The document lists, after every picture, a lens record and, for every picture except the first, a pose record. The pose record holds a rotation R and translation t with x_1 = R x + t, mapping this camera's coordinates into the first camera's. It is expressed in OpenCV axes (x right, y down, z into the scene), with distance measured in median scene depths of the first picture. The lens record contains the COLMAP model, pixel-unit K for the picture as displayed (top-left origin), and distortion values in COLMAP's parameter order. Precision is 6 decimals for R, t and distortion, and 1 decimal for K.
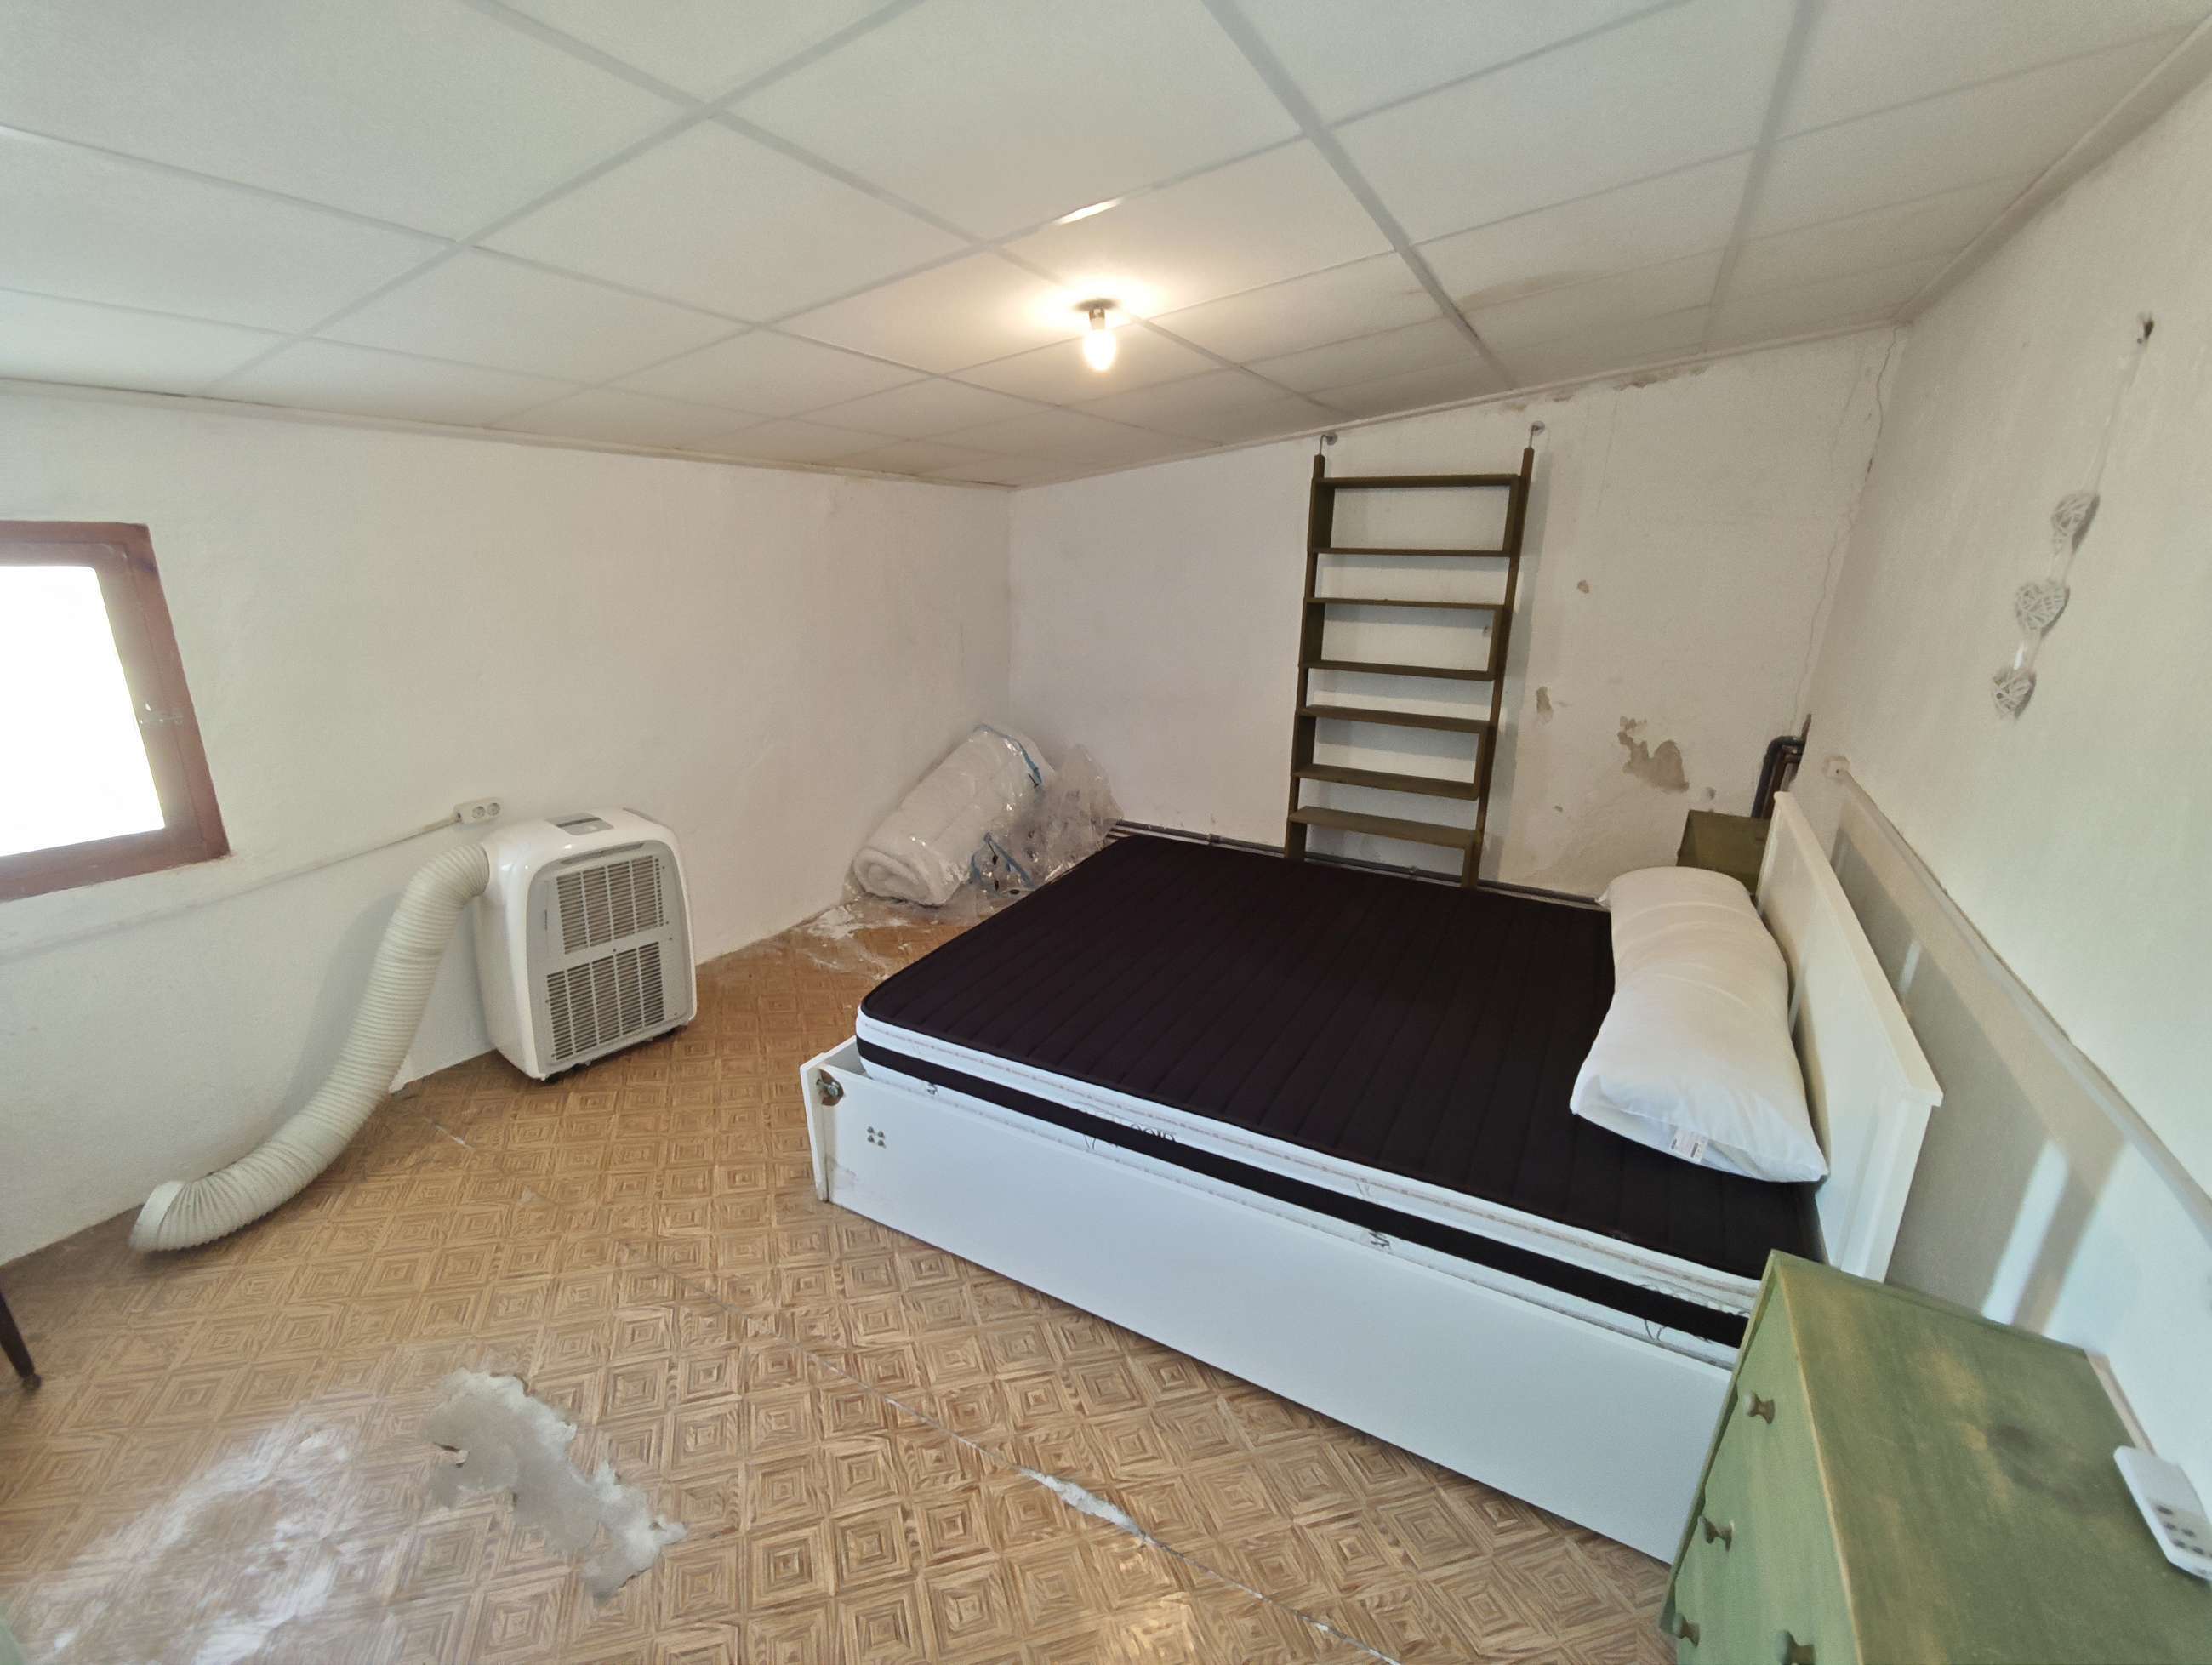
lens RADIAL K [[924.8, 0, 1098.0], [0, 924.8, 823.0], [0, 0, 1]] dist [-0.013270, 0.006503]
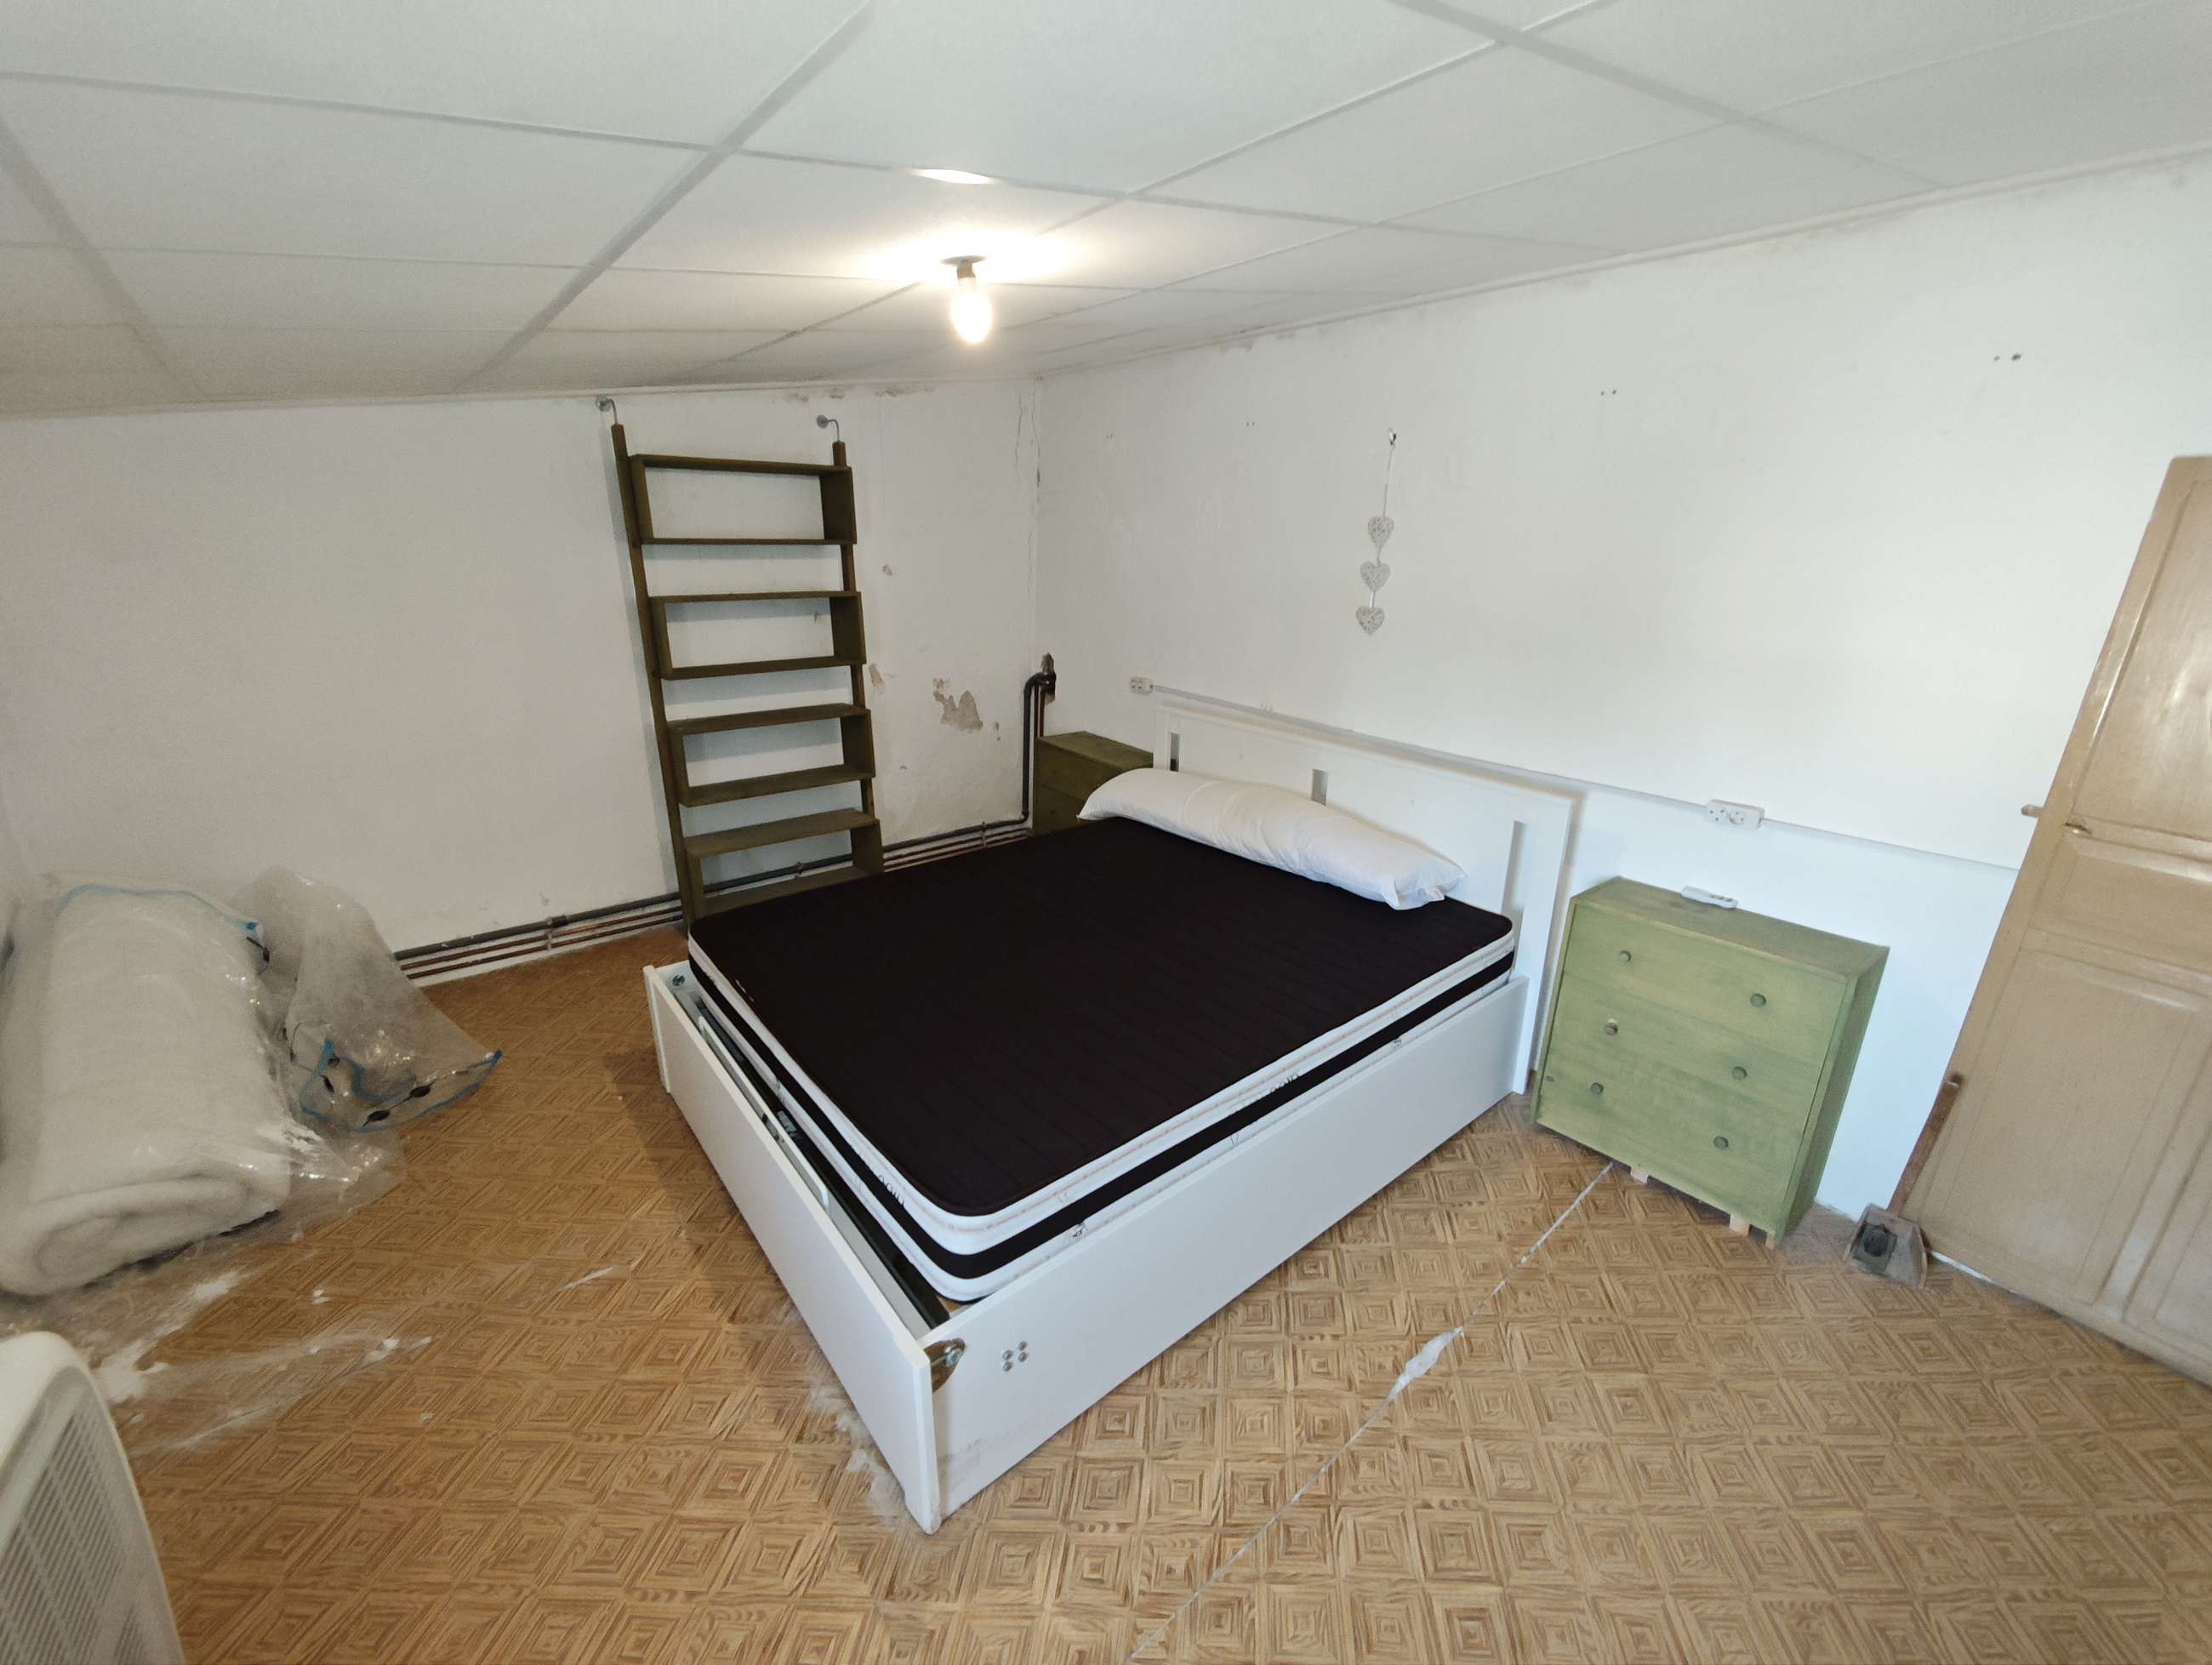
lens RADIAL K [[896.7, 0, 1150.3], [0, 896.7, 812.1], [0, 0, 1]] dist [-0.004450, -0.000253]
pose [[0.361145, -0.281113, 0.889129, -0.442765], [0.259001, 0.946203, 0.193957, -0.114341], [-0.895820, 0.160239, 0.414525, 0.329373]]
